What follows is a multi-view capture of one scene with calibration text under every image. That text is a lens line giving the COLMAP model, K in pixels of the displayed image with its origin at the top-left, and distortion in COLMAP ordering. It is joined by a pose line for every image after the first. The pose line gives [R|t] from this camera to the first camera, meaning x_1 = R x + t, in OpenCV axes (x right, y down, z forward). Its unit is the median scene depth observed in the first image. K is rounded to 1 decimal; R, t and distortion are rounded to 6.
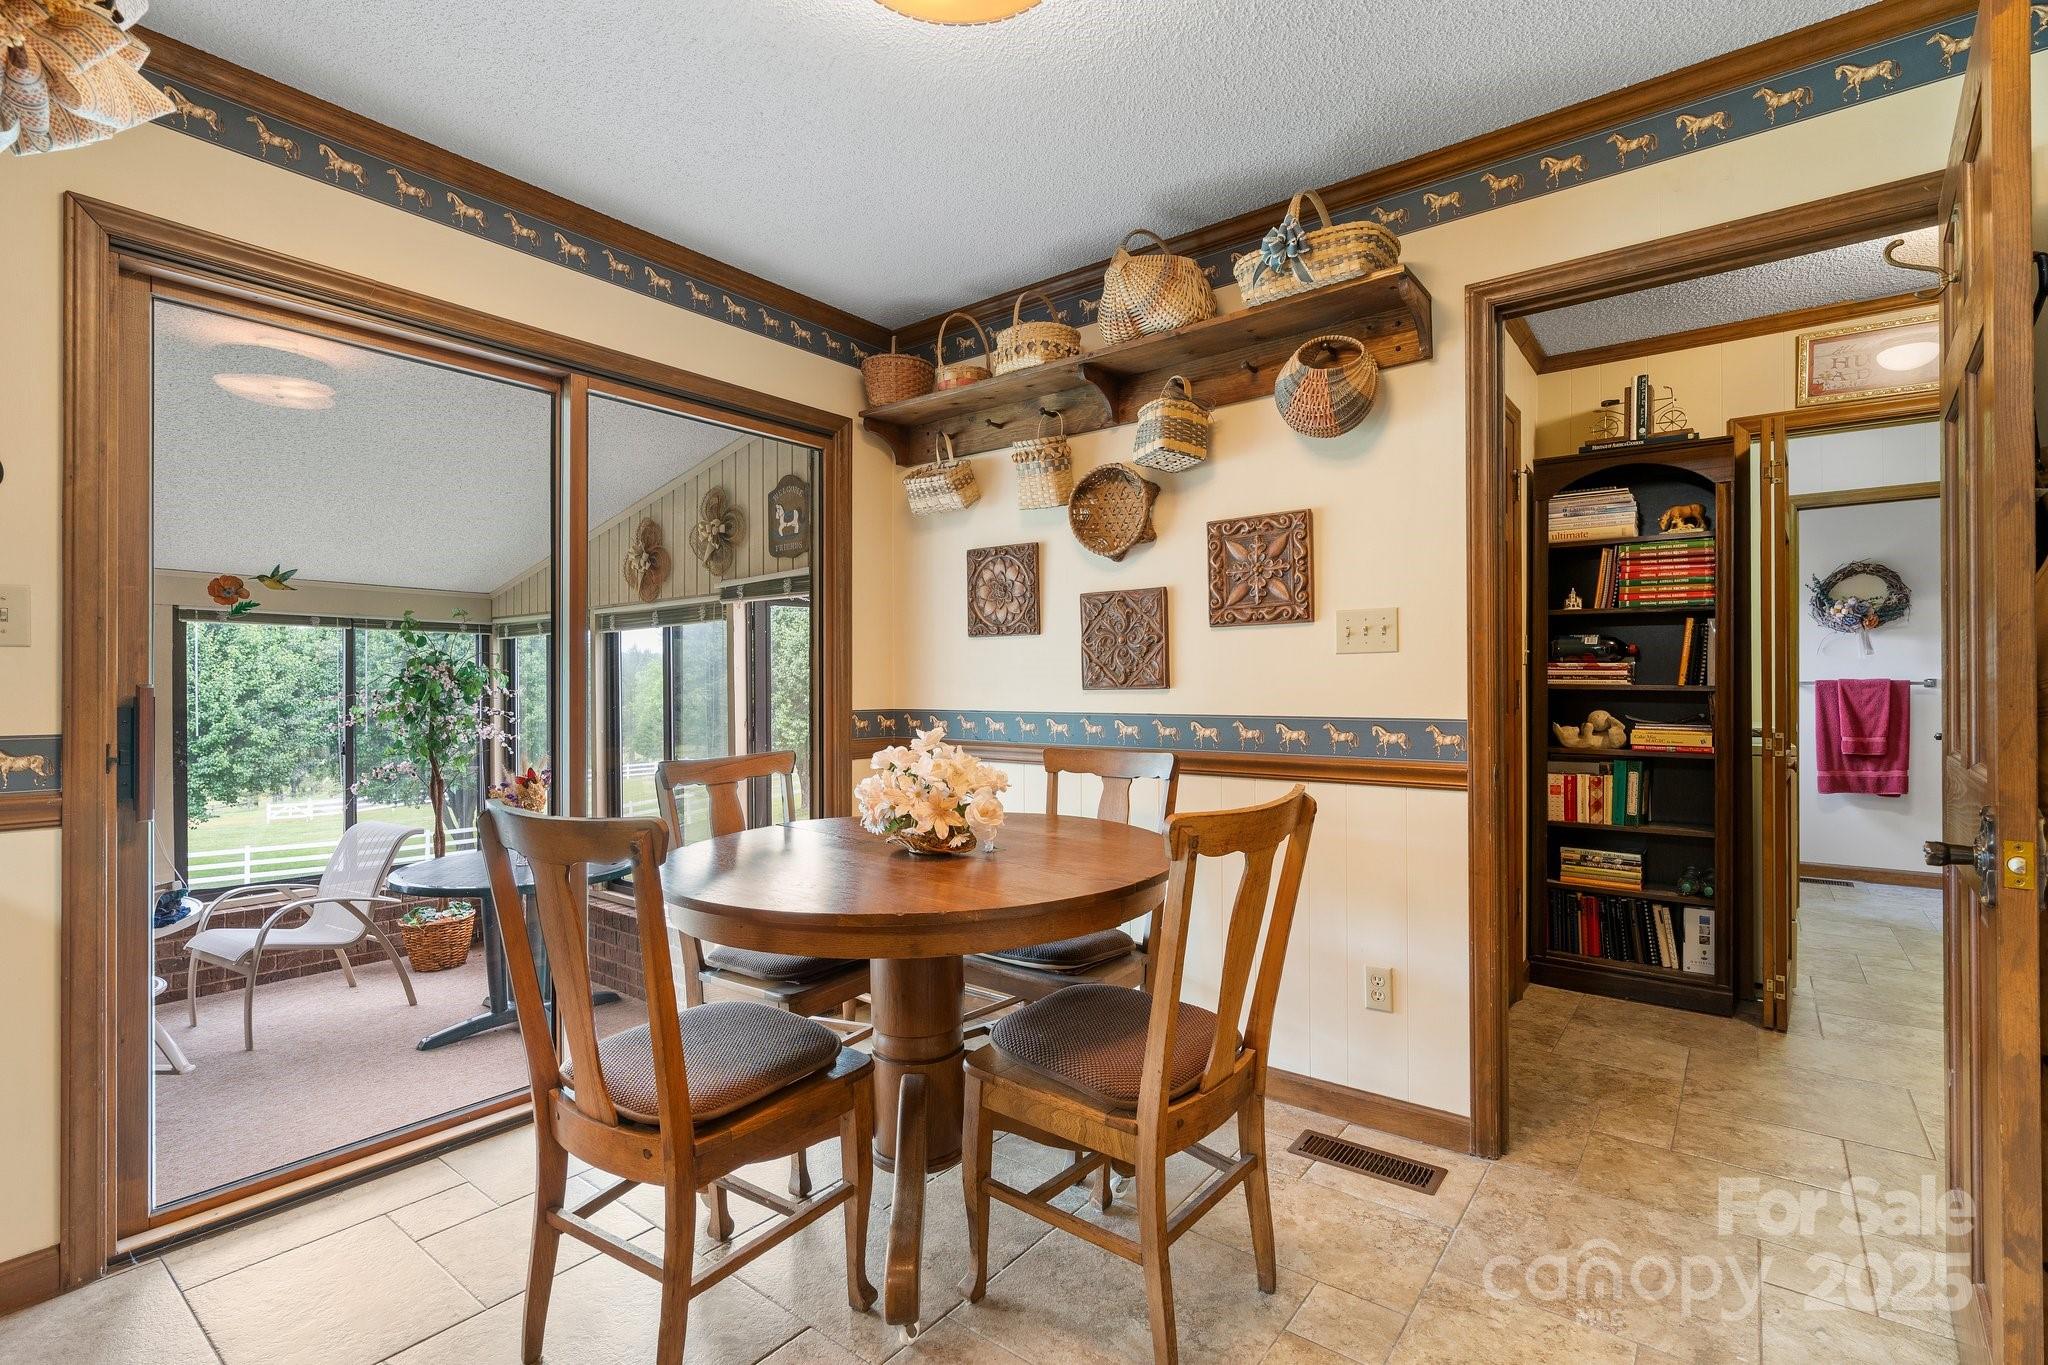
lens RADIAL K [[925.9, 0, 1033.5], [0, 925.9, 686.3], [0, 0, 1]] dist [-0.004896, 0.002333]
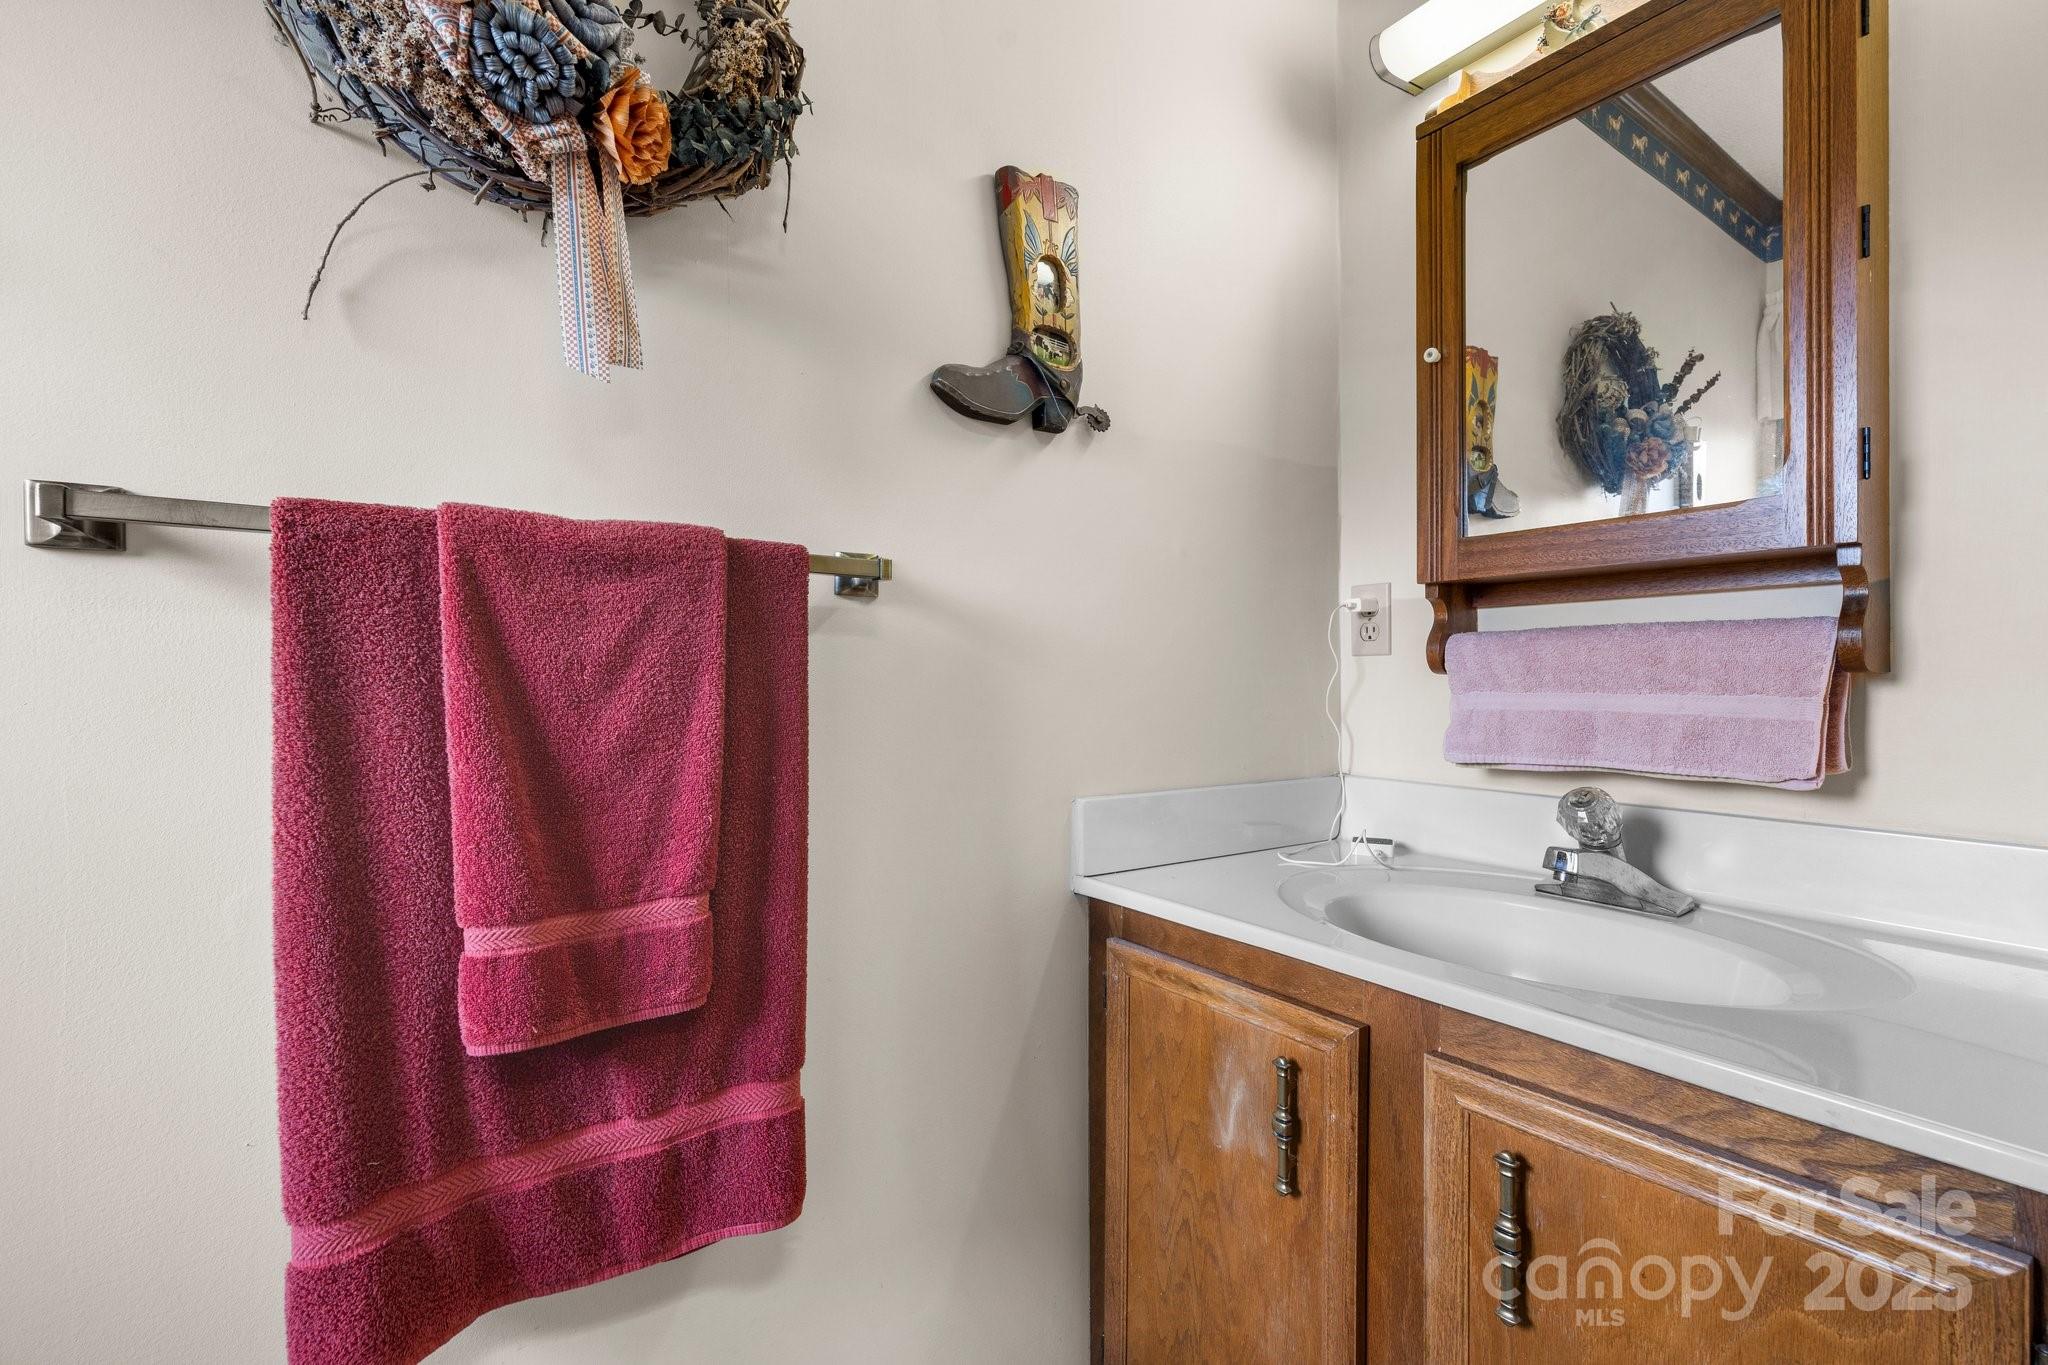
lens RADIAL K [[925.9, 0, 1035.8], [0, 925.9, 682.9], [0, 0, 1]] dist [-0.004896, 0.002333]
pose [[0.308688, -0.000635, 0.951163, 0.782609], [-0.001578, 0.999998, 0.001180, 0.019079], [-0.951162, -0.001865, 0.308686, 0.889779]]
